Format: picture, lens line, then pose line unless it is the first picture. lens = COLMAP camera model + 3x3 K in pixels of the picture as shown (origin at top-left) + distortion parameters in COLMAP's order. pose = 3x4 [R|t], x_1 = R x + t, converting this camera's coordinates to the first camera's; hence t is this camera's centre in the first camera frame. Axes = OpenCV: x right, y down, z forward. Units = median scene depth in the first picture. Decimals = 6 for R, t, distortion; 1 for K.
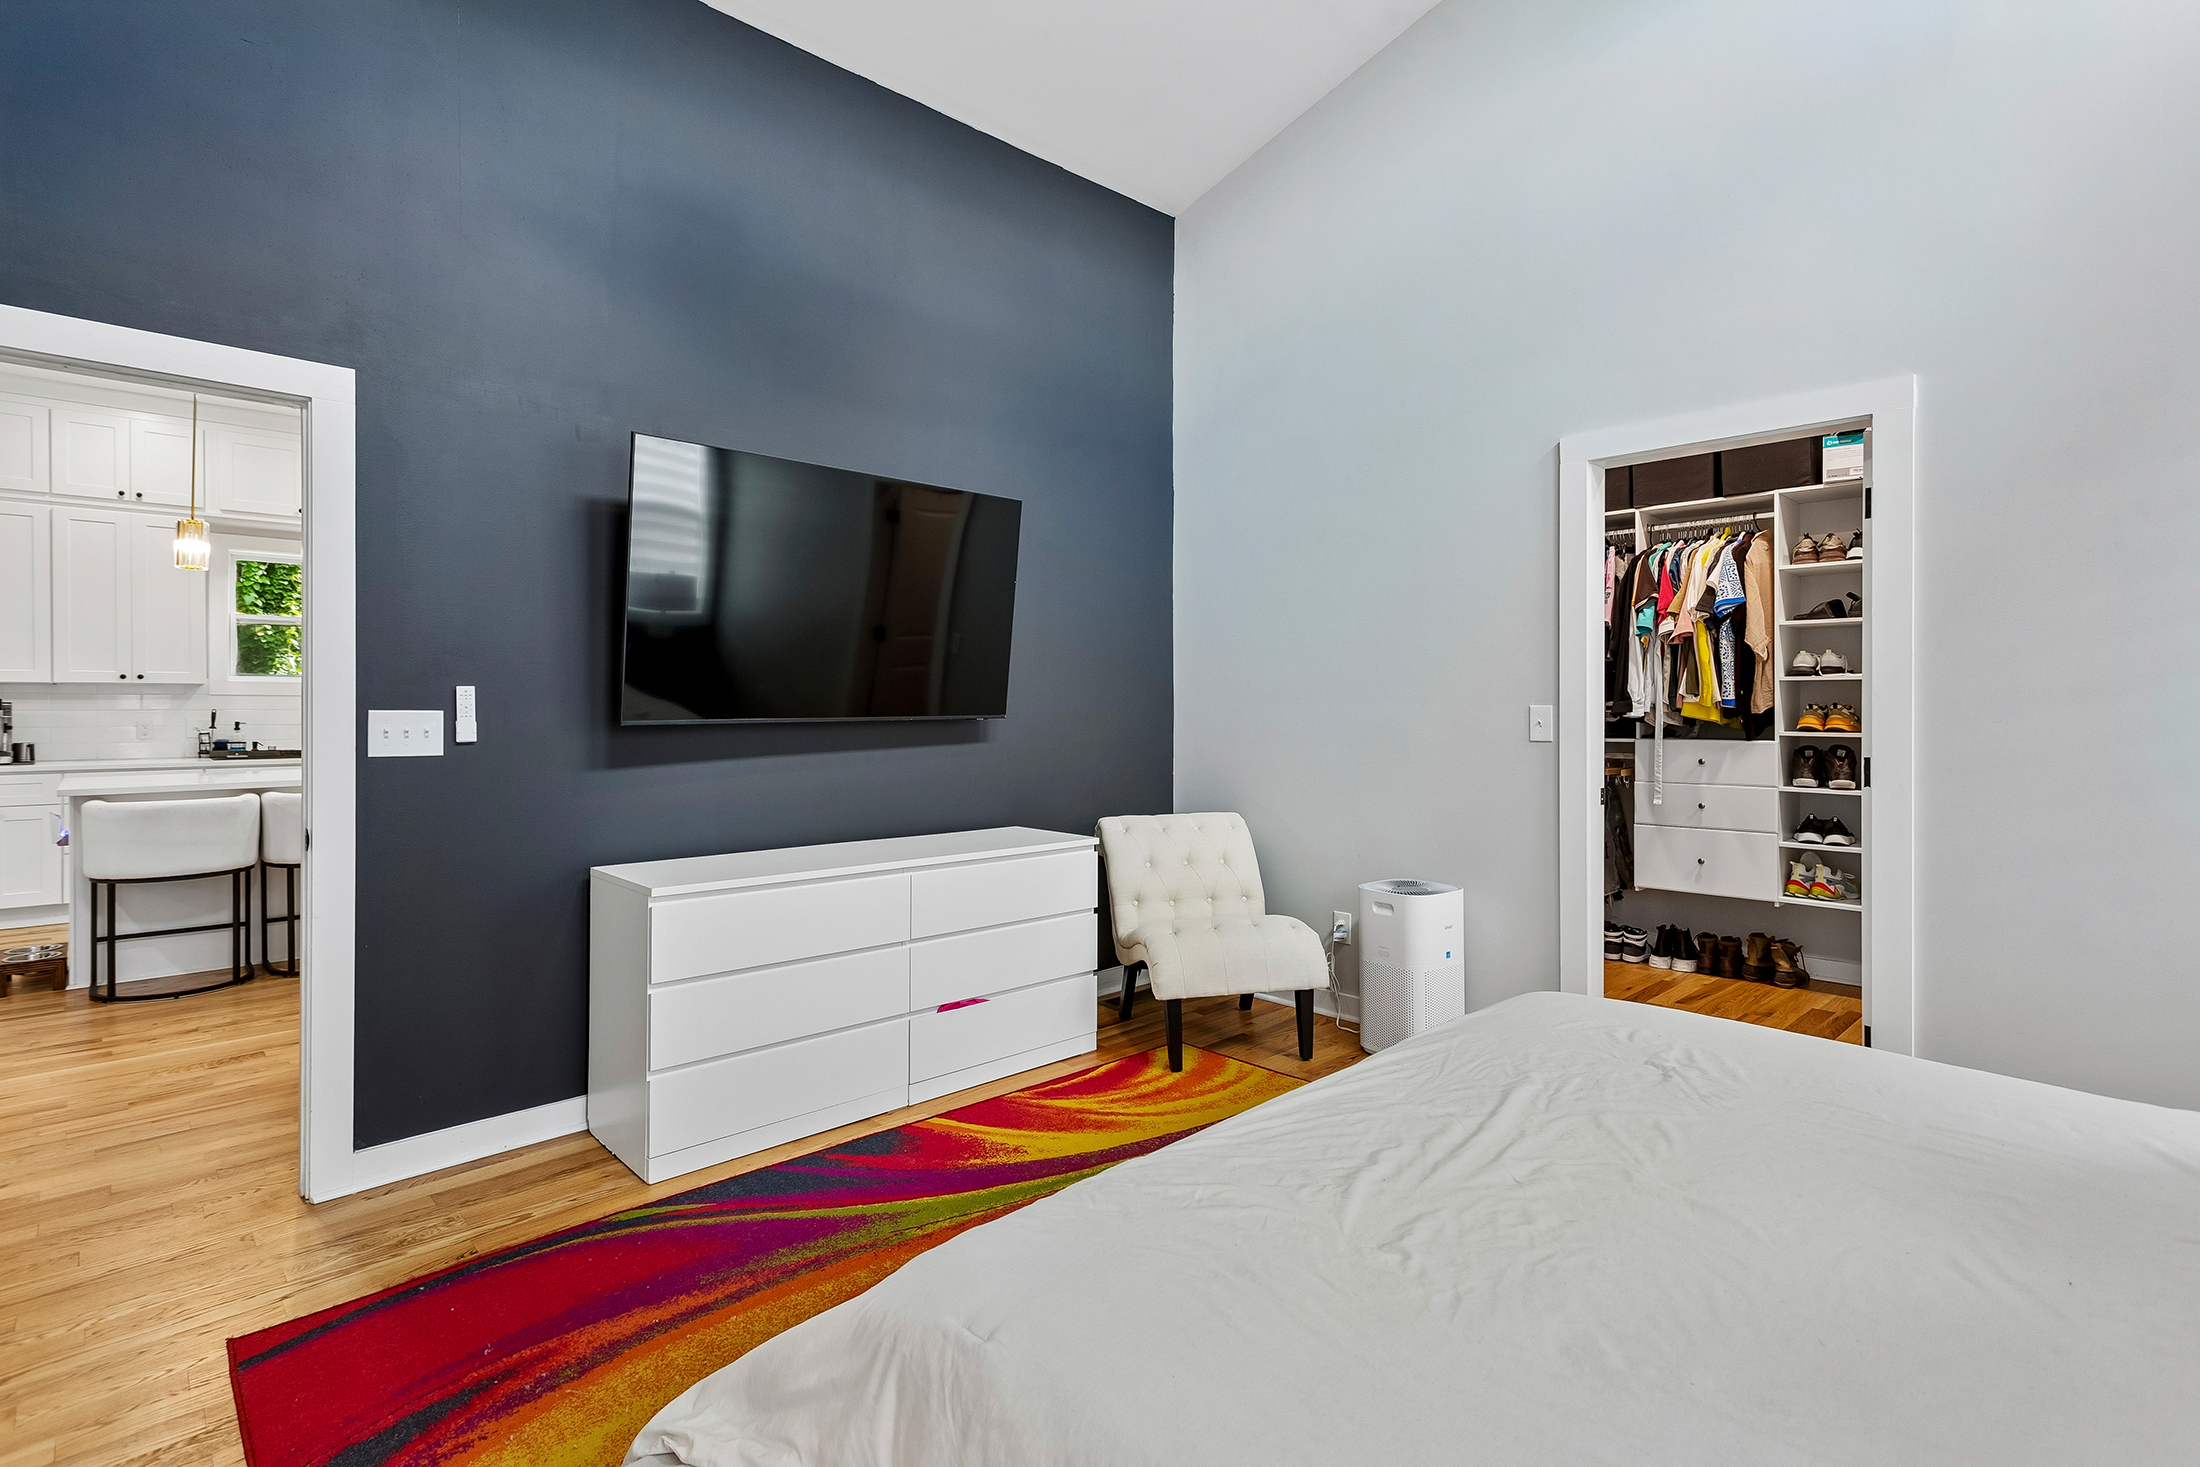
lens RADIAL K [[1054.7, 0, 1095.4], [0, 1054.7, 706.6], [0, 0, 1]] dist [0.007925, 0.000356]
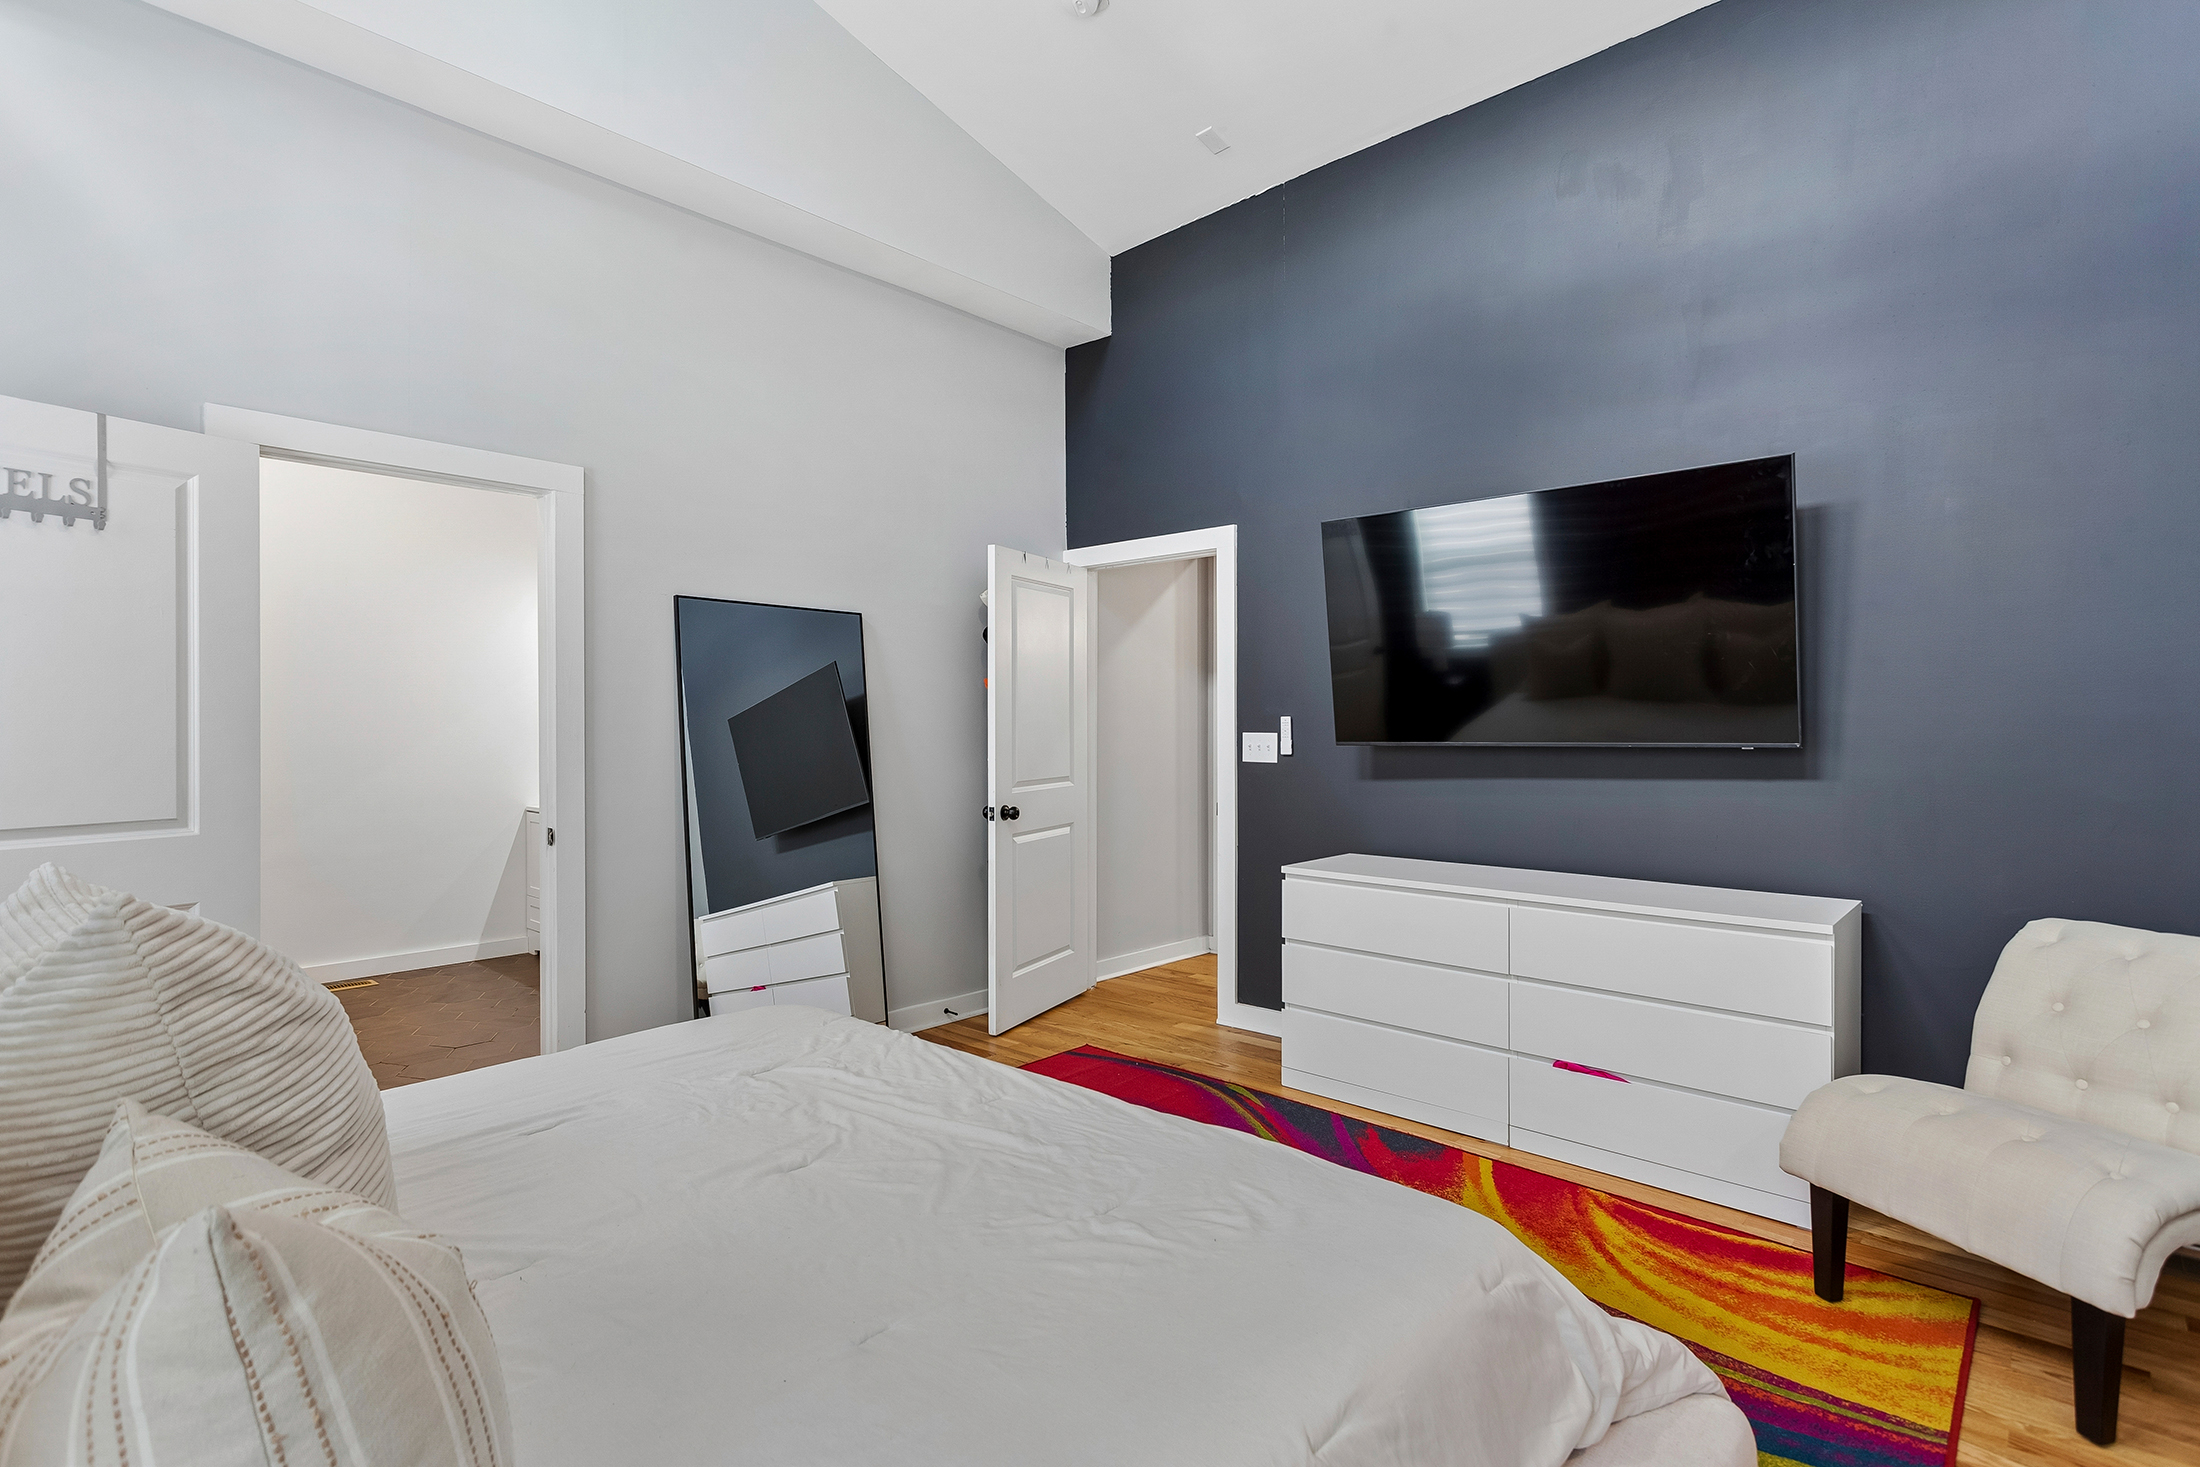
lens RADIAL K [[1045.1, 0, 1092.8], [0, 1045.1, 731.6], [0, 0, 1]] dist [0.005426, 0.000732]
pose [[0.067755, 0.002634, -0.997699, 0.793118], [0.004615, 0.999985, 0.002953, -0.004247], [0.997691, -0.004805, 0.067742, 0.594934]]
